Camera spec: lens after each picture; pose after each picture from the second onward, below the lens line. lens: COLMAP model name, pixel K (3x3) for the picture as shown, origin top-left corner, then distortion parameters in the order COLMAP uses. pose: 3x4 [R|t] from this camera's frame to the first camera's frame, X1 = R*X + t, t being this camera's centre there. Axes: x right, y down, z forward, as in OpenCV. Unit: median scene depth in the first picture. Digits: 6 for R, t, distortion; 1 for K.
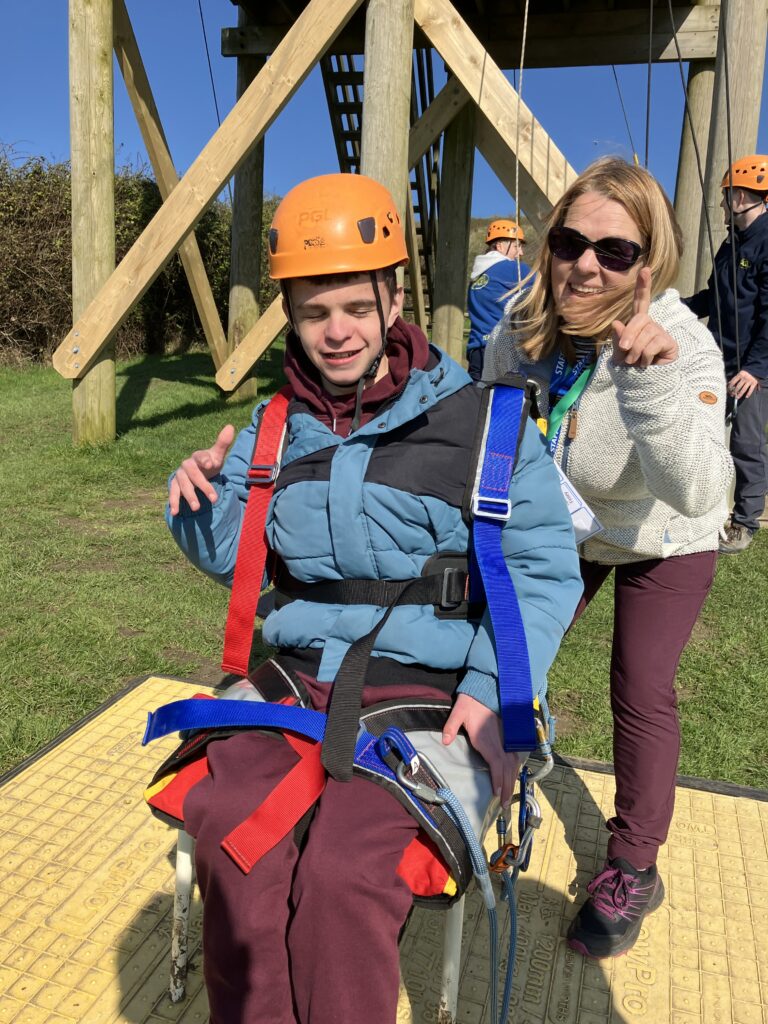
lens RADIAL K [[874.0, 0, 384.0], [0, 874.0, 512.0], [0, 0, 1]] dist [0.028482, -0.021671]
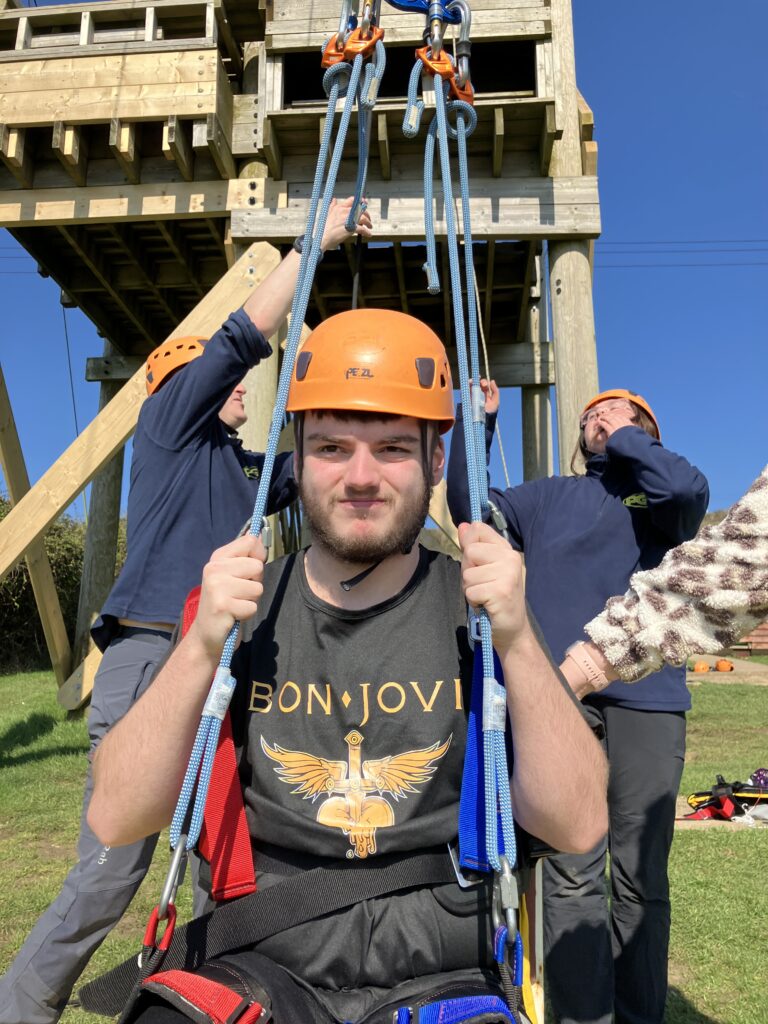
lens RADIAL K [[884.4, 0, 382.9], [0, 884.4, 481.3], [0, 0, 1]] dist [0.002669, -0.002753]
pose [[0.986434, -0.004663, 0.164090, -0.017577], [0.065955, 0.926625, -0.370157, -0.000031], [-0.150323, 0.375958, 0.914362, 0.066182]]
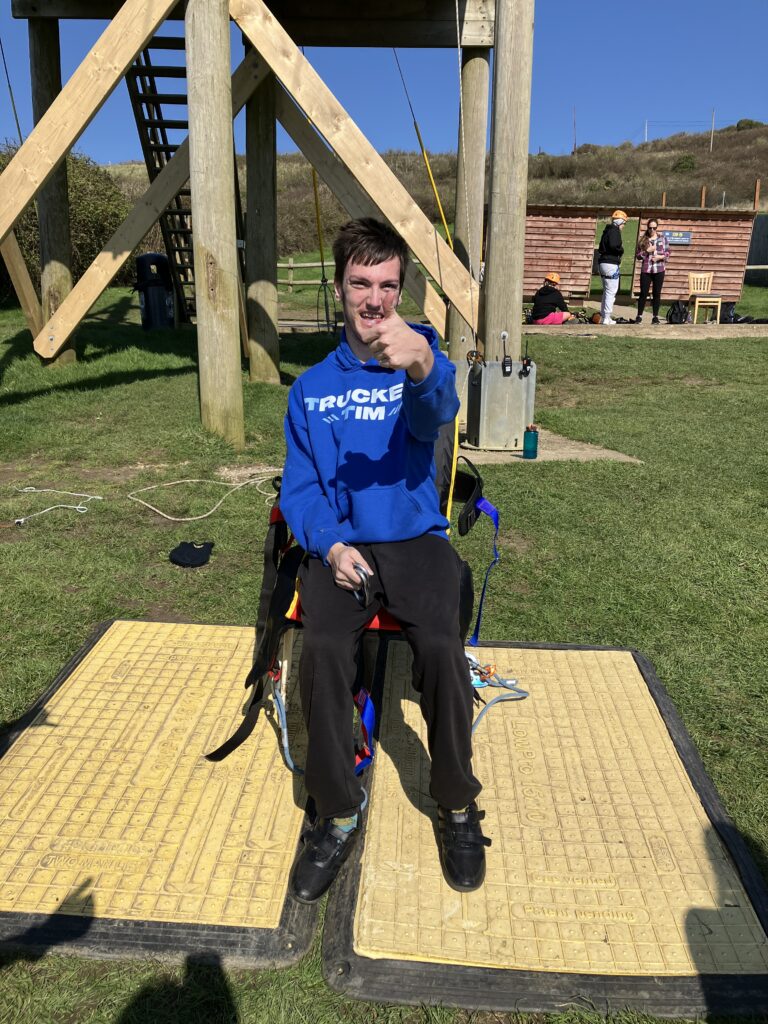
lens RADIAL K [[874.0, 0, 384.0], [0, 874.0, 512.0], [0, 0, 1]] dist [0.028482, -0.021671]
pose [[0.969030, -0.081524, 0.233099, -0.084890], [0.066695, 0.995257, 0.070822, -0.012325], [-0.237767, -0.053082, 0.969871, -0.132262]]
